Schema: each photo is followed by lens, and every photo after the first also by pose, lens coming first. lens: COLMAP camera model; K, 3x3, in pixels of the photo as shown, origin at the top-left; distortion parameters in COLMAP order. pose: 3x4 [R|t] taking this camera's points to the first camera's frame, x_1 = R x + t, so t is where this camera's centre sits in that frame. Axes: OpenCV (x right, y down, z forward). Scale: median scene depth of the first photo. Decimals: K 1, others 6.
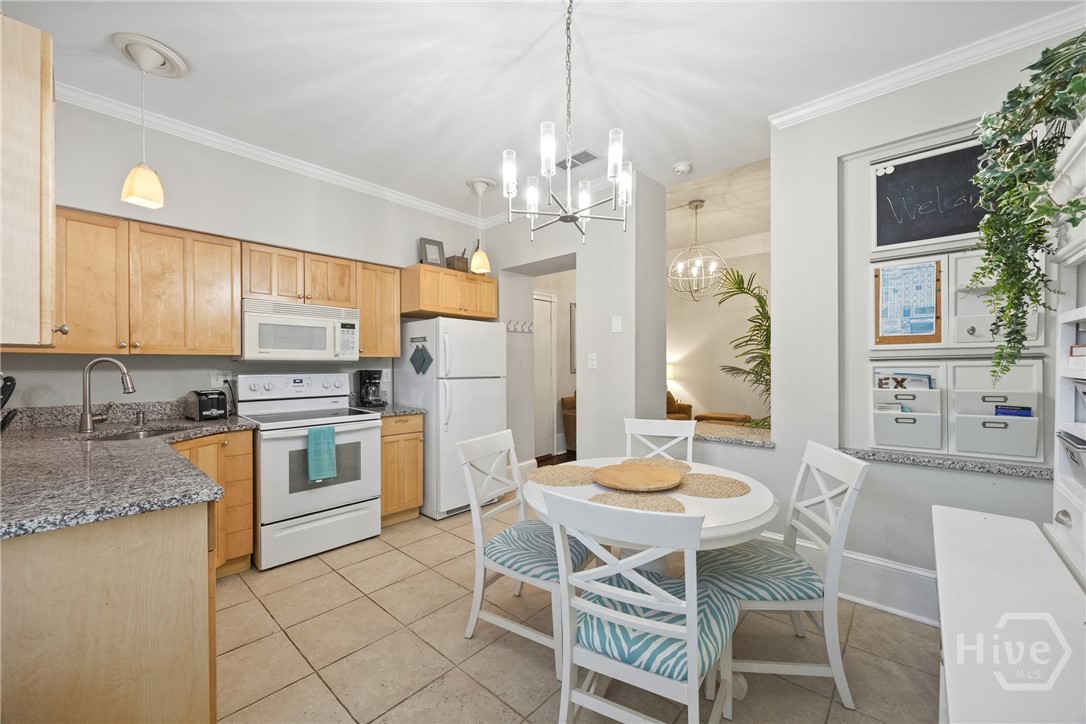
lens RADIAL K [[431.4, 0, 550.3], [0, 431.4, 364.2], [0, 0, 1]] dist [-0.001306, -0.000161]
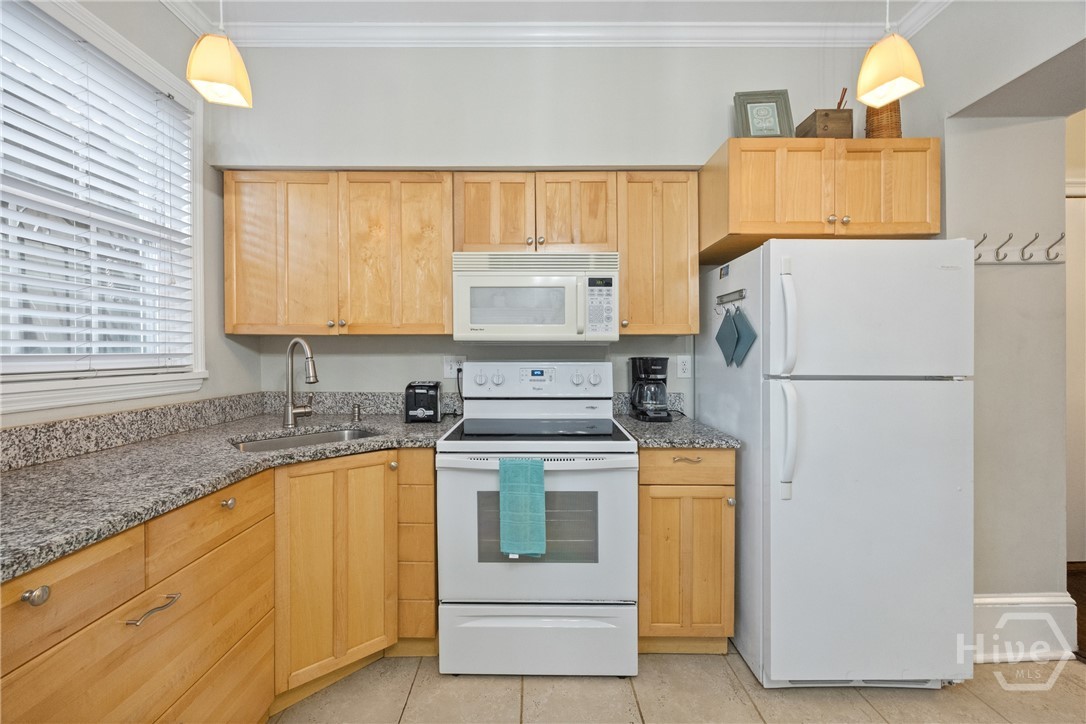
lens RADIAL K [[428.5, 0, 531.6], [0, 428.5, 356.7], [0, 0, 1]] dist [-0.001154, -0.000297]
pose [[0.661346, 0.006017, -0.750057, -0.093576], [-0.000285, 0.999970, 0.007770, 0.009093], [0.750081, -0.004925, 0.661327, 0.554145]]
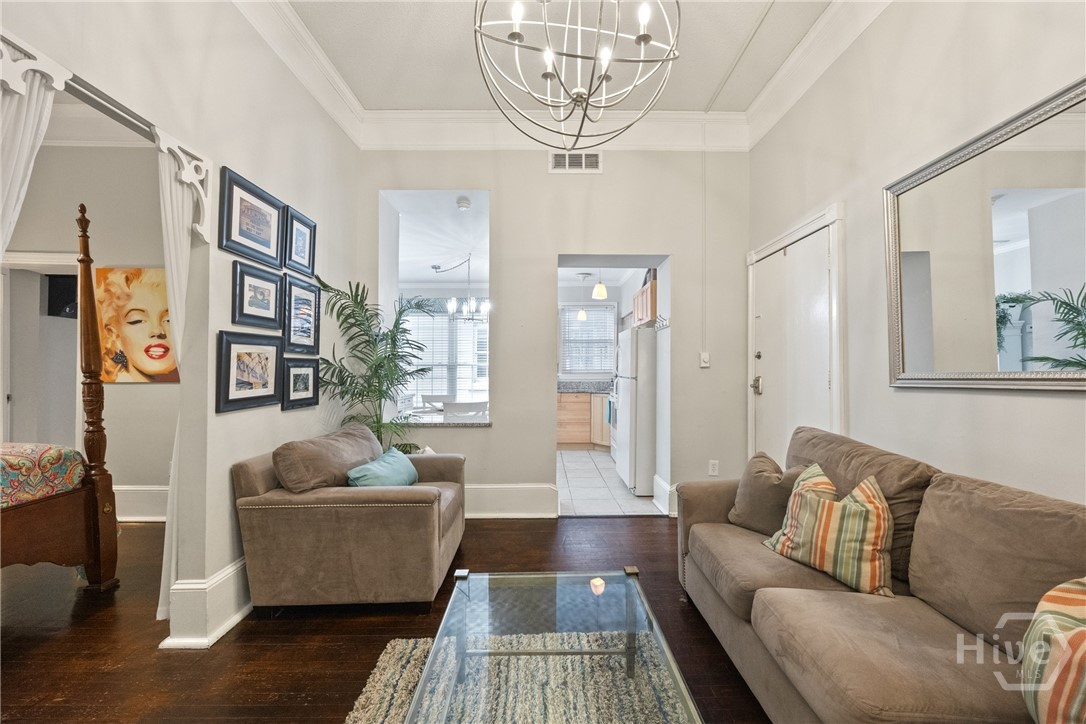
lens RADIAL K [[421.6, 0, 557.2], [0, 421.6, 366.8], [0, 0, 1]] dist [0.000442, 0.000034]
pose [[-0.730968, -0.004321, -0.682398, 0.885781], [-0.004886, 0.999987, -0.001099, 0.001698], [0.682394, 0.002531, -0.730980, 1.983054]]
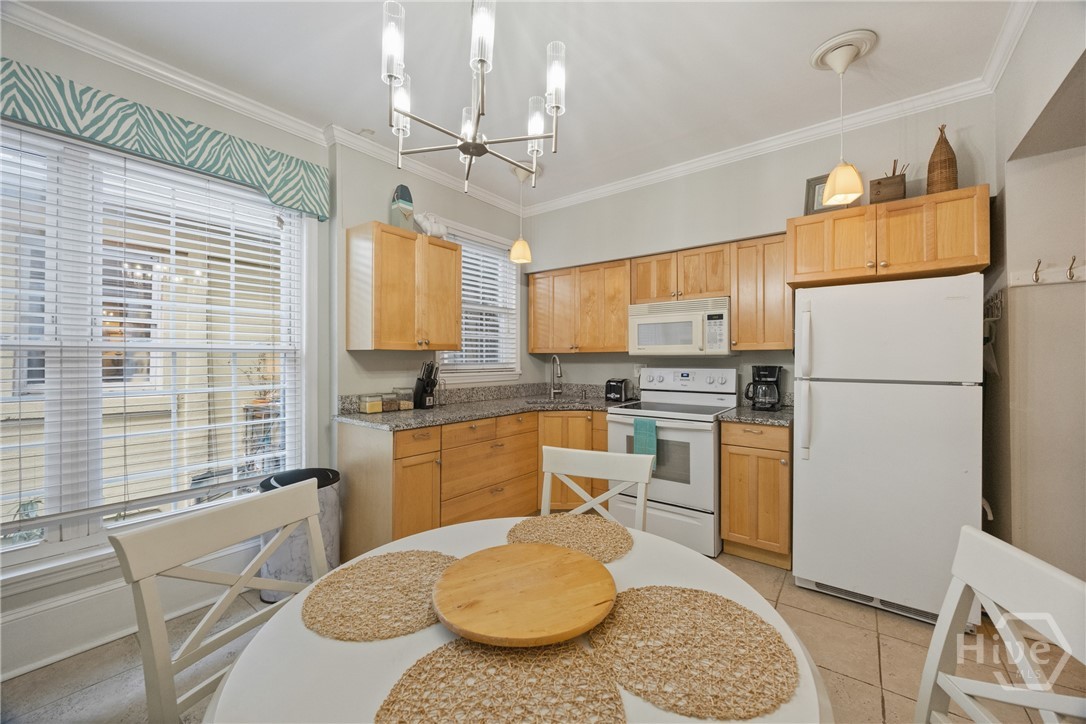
lens RADIAL K [[418.2, 0, 543.0], [0, 418.2, 362.0], [0, 0, 1]] dist [0.000248, 0.000046]
pose [[0.071703, 0.003433, -0.997420, 0.397931], [-0.000395, 0.999994, 0.003413, 0.003797], [0.997426, 0.000150, 0.071704, 0.583909]]
